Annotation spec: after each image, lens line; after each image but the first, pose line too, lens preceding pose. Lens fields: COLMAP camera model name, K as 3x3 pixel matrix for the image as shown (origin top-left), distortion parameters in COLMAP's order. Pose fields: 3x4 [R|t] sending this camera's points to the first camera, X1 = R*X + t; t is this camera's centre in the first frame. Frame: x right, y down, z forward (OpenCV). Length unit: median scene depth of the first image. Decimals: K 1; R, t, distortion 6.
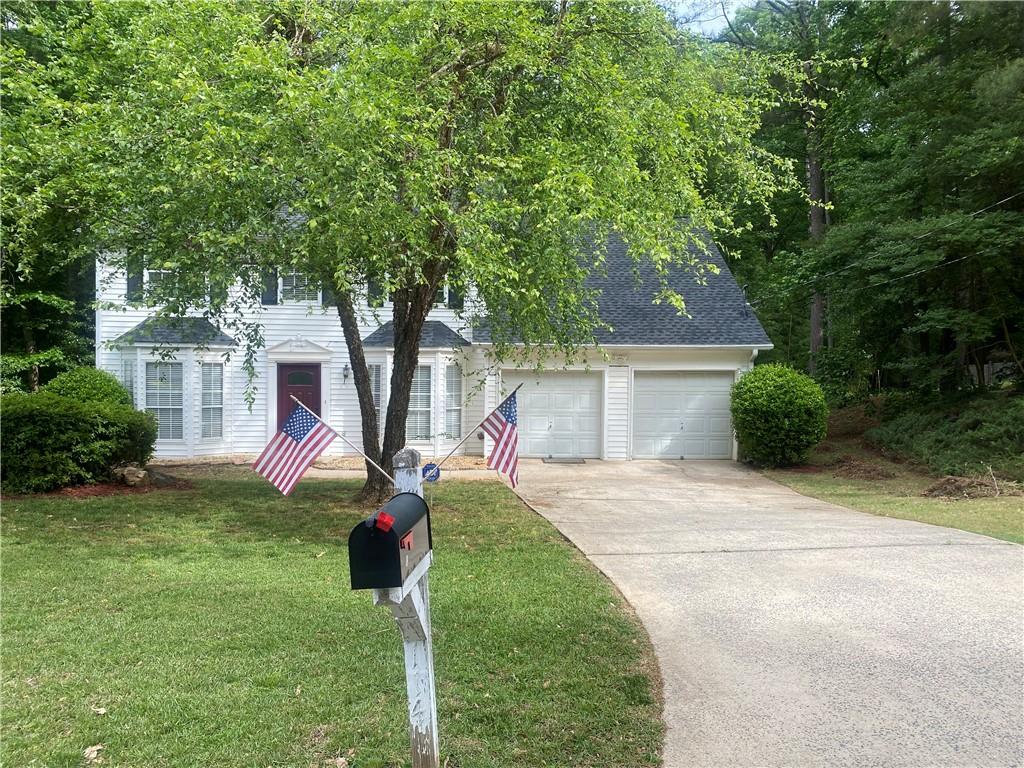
lens RADIAL K [[768.6, 0, 503.0], [0, 768.6, 367.9], [0, 0, 1]] dist [0.062301, -0.104390]
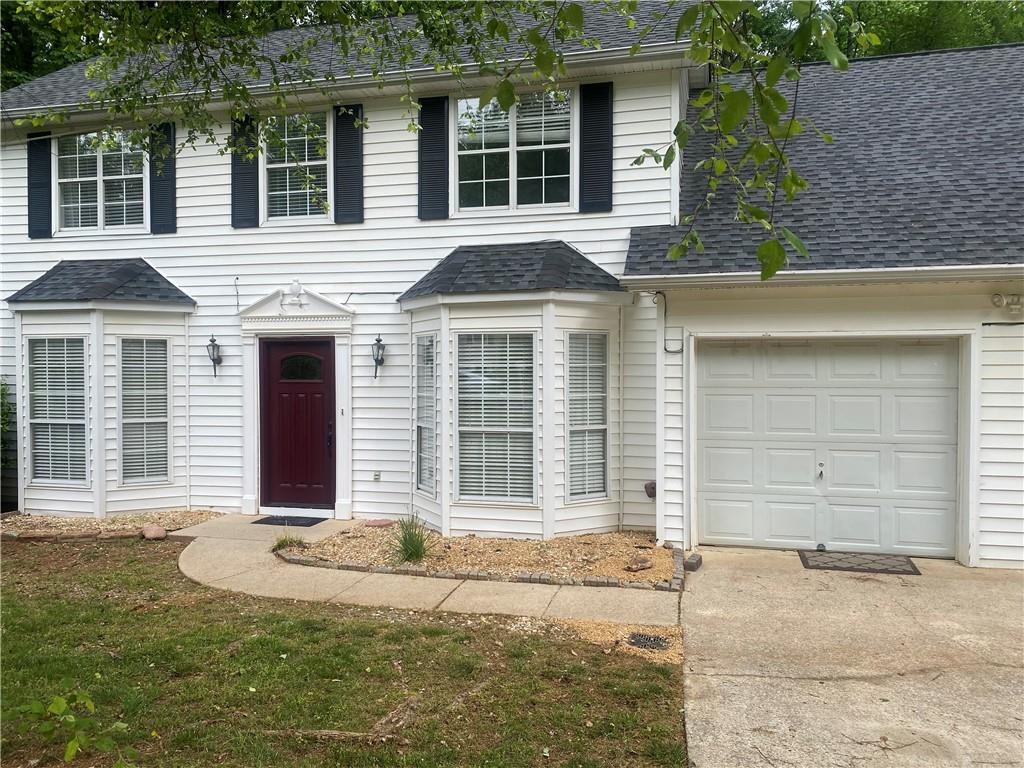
lens RADIAL K [[770.7, 0, 512.0], [0, 770.7, 384.0], [0, 0, 1]] dist [0.034540, -0.040930]
pose [[0.958248, -0.006625, -0.285861, 0.022890], [0.011489, 0.999816, 0.015340, 0.019283], [0.285707, -0.017984, 0.958148, 0.557122]]
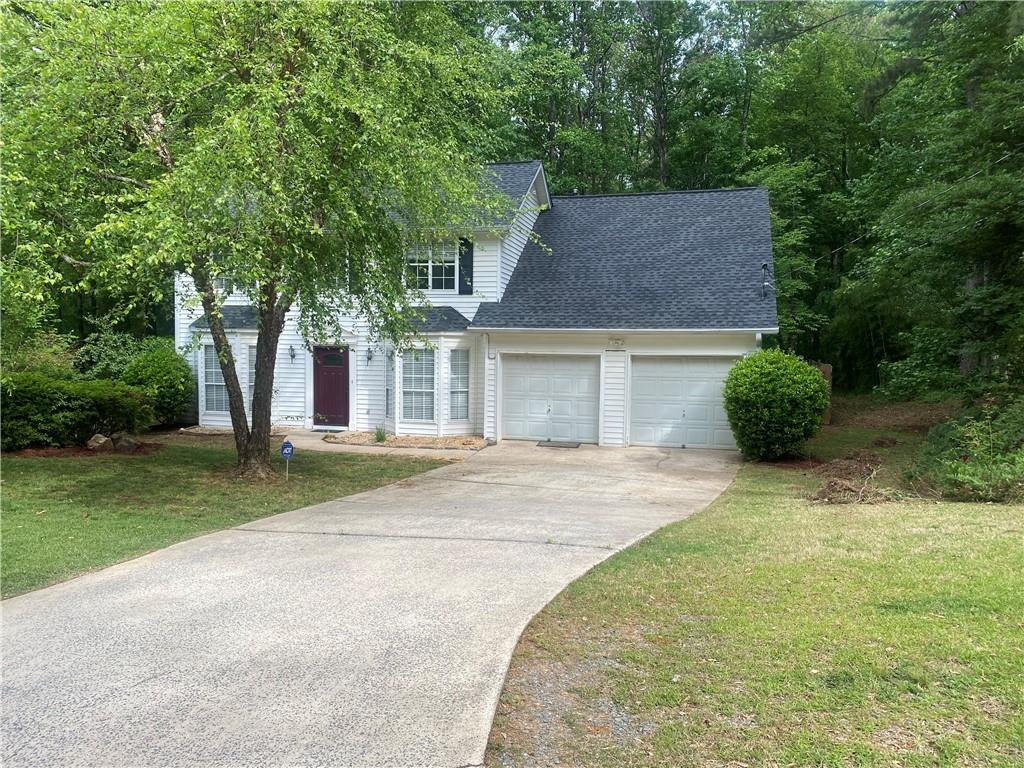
lens RADIAL K [[770.7, 0, 512.0], [0, 770.7, 384.0], [0, 0, 1]] dist [0.034540, -0.040930]
pose [[0.956260, 0.018456, -0.291936, 0.311549], [-0.003802, 0.998707, 0.050684, -0.009110], [0.292494, -0.047357, 0.955094, 0.023801]]
